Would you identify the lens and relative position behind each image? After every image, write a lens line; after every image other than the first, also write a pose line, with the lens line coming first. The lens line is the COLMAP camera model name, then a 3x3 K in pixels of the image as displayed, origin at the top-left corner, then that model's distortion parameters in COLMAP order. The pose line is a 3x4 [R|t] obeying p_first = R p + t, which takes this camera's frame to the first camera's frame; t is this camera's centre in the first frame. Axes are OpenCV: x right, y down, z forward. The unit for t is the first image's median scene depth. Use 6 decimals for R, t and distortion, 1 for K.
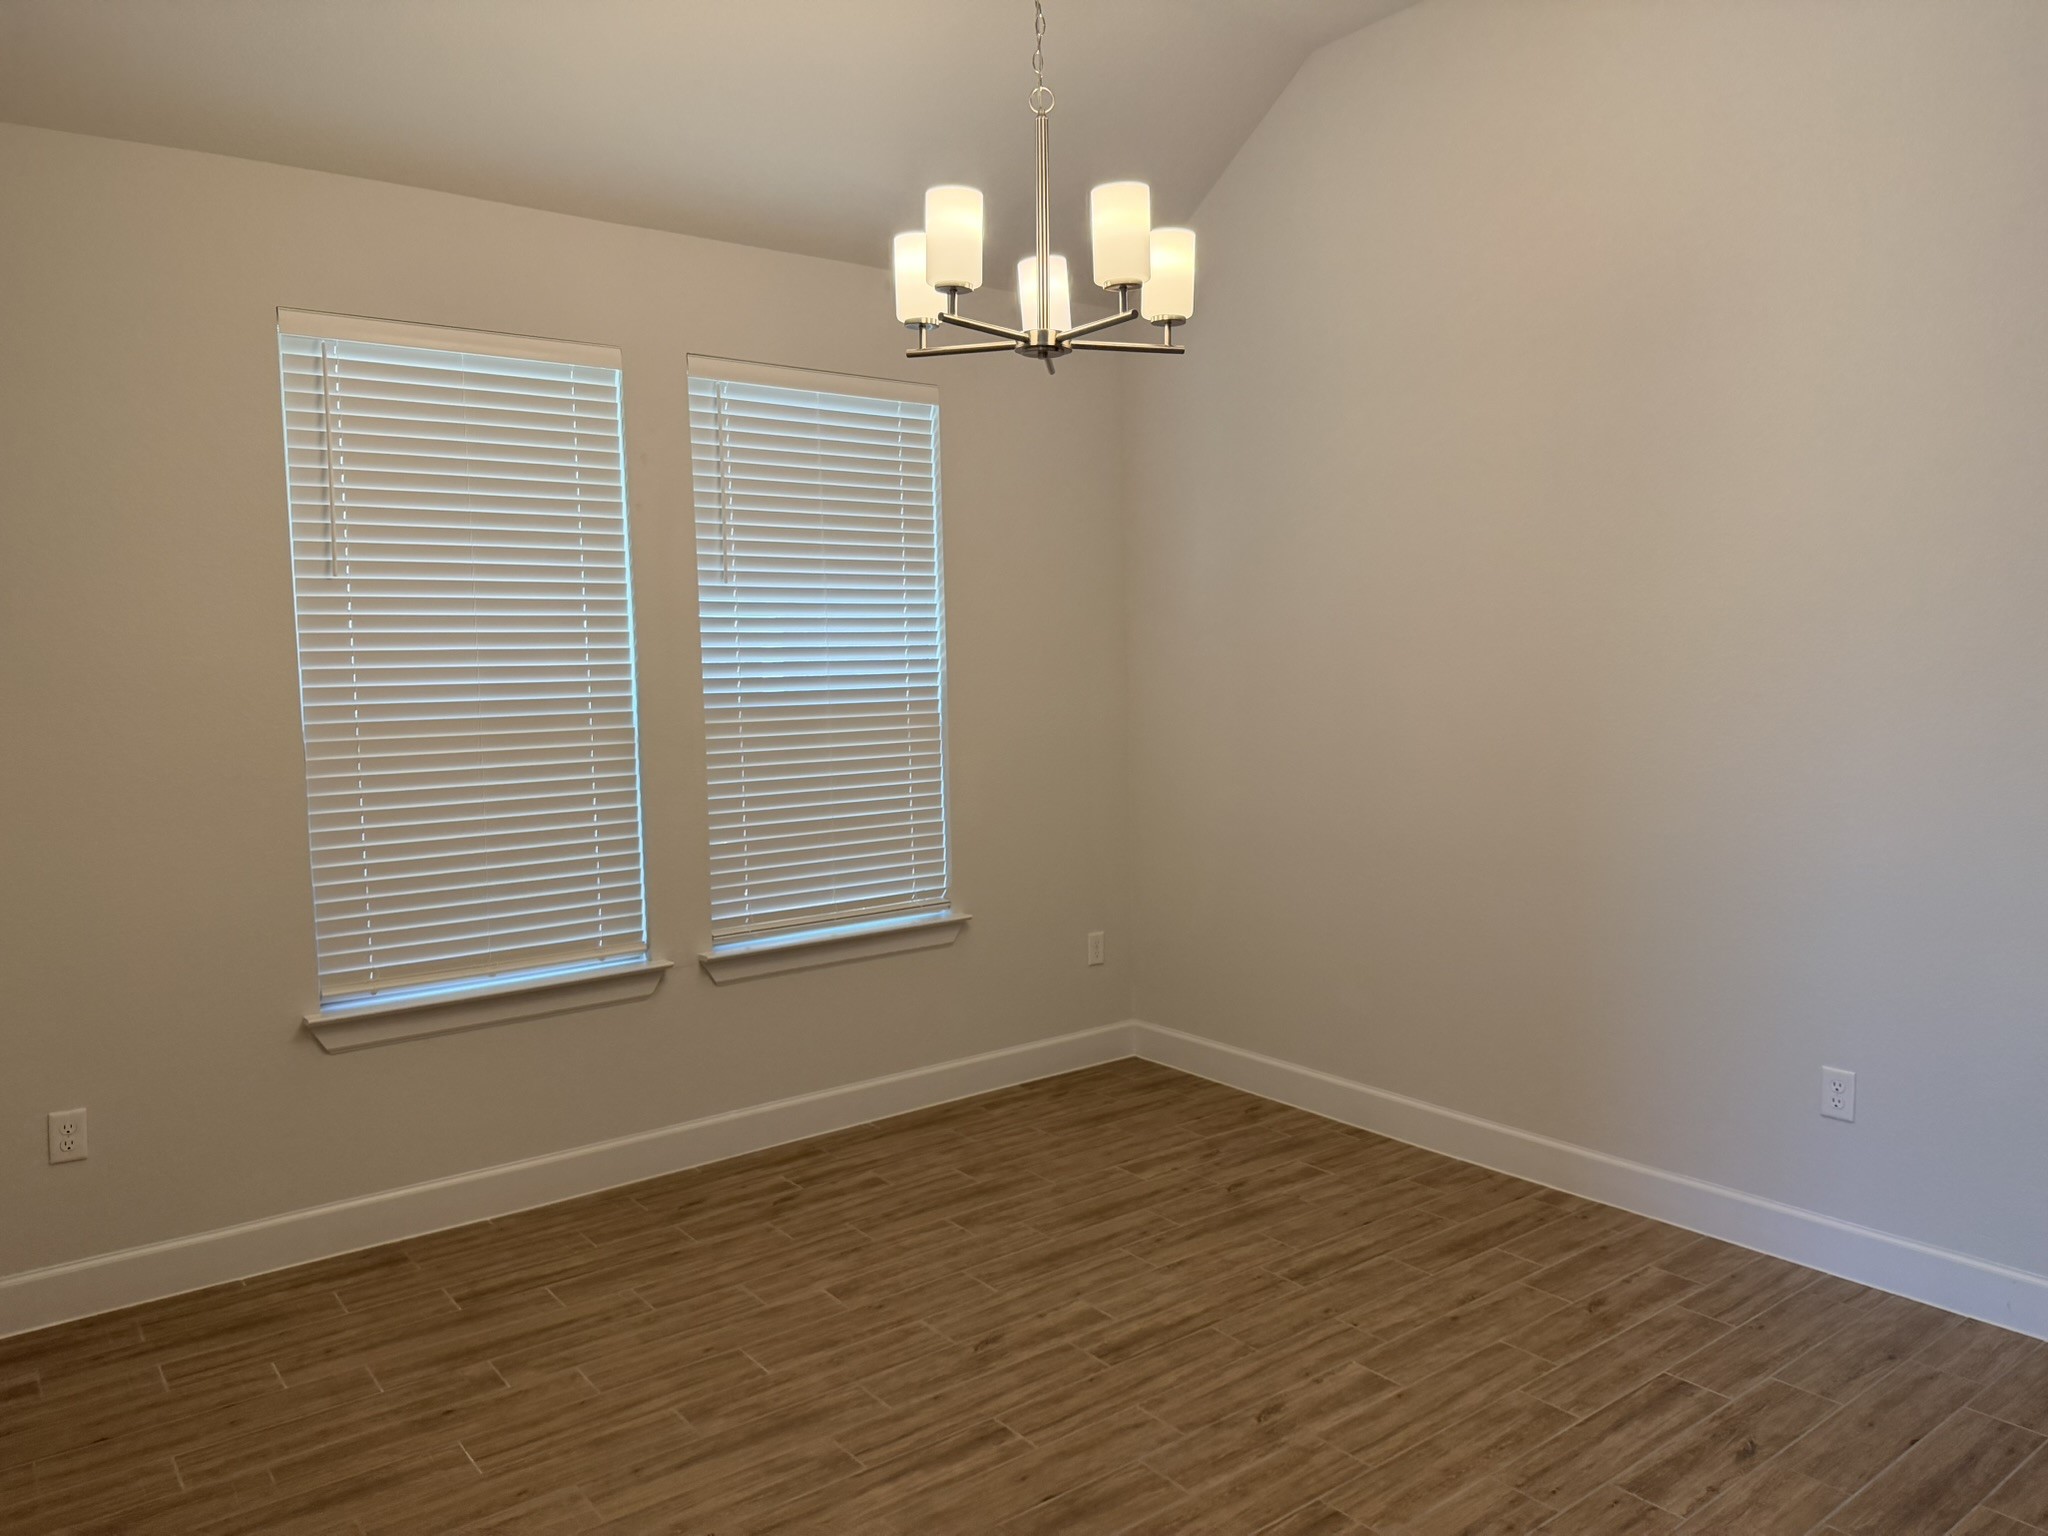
lens RADIAL K [[1465.0, 0, 1014.6], [0, 1465.0, 758.6], [0, 0, 1]] dist [0.002890, -0.006143]
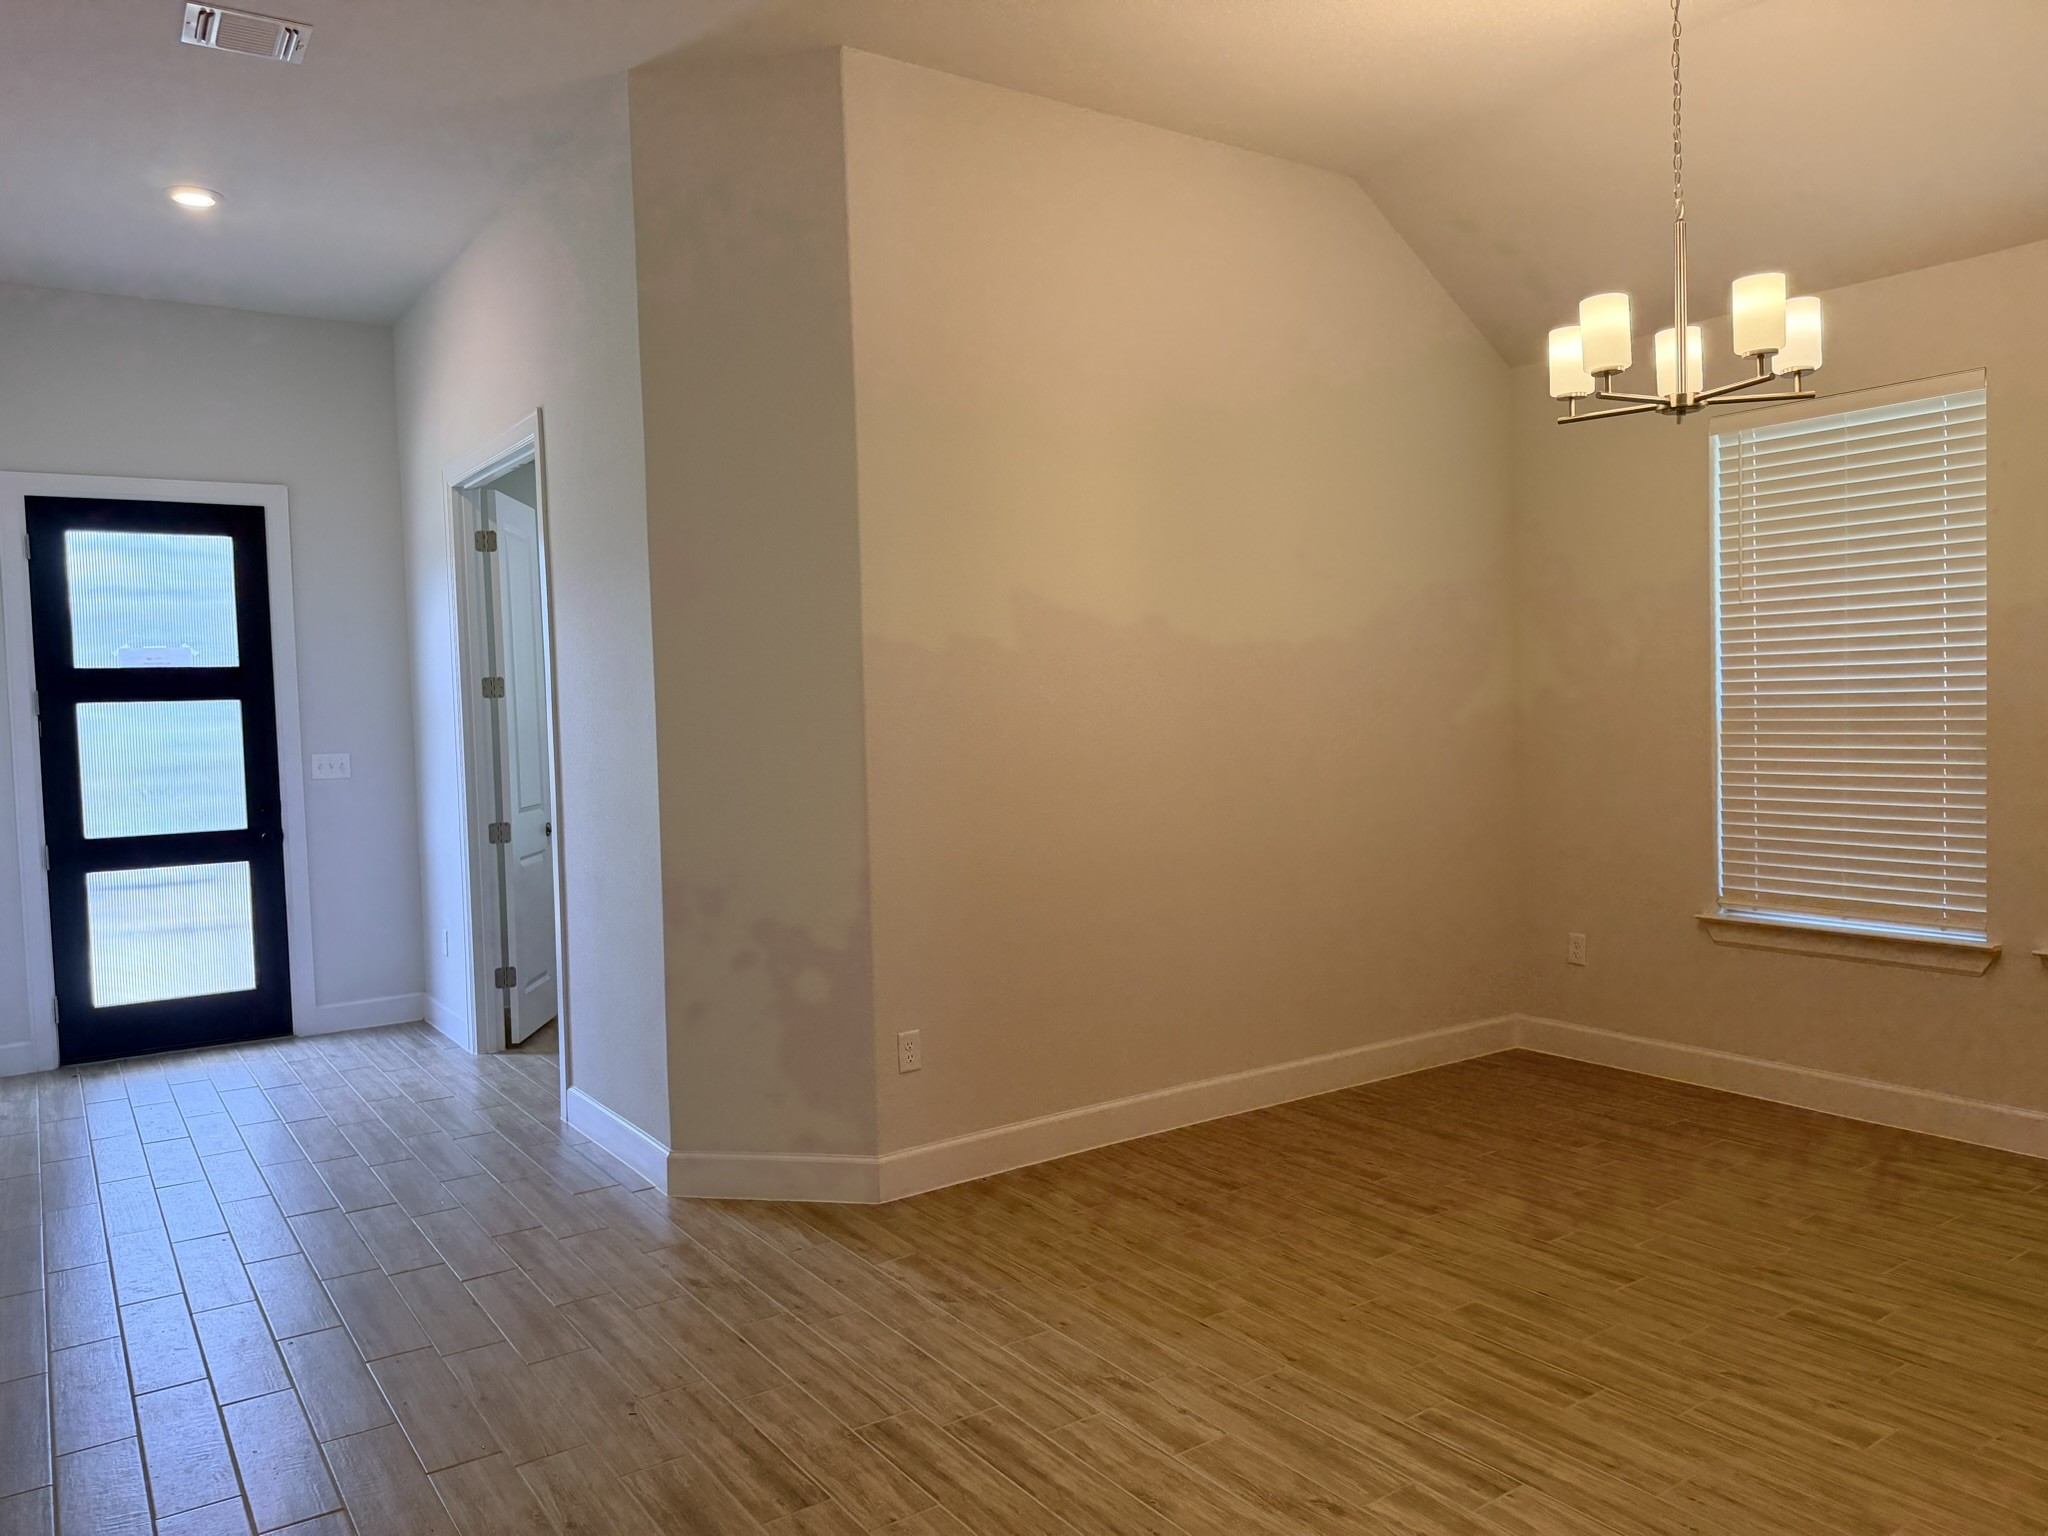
lens RADIAL K [[1465.0, 0, 1020.9], [0, 1465.0, 769.4], [0, 0, 1]] dist [0.002890, -0.006143]
pose [[-0.047596, 0.067950, -0.996553, 1.131315], [-0.049654, 0.996289, 0.070304, -0.034950], [0.997632, 0.052829, -0.044045, 0.470078]]
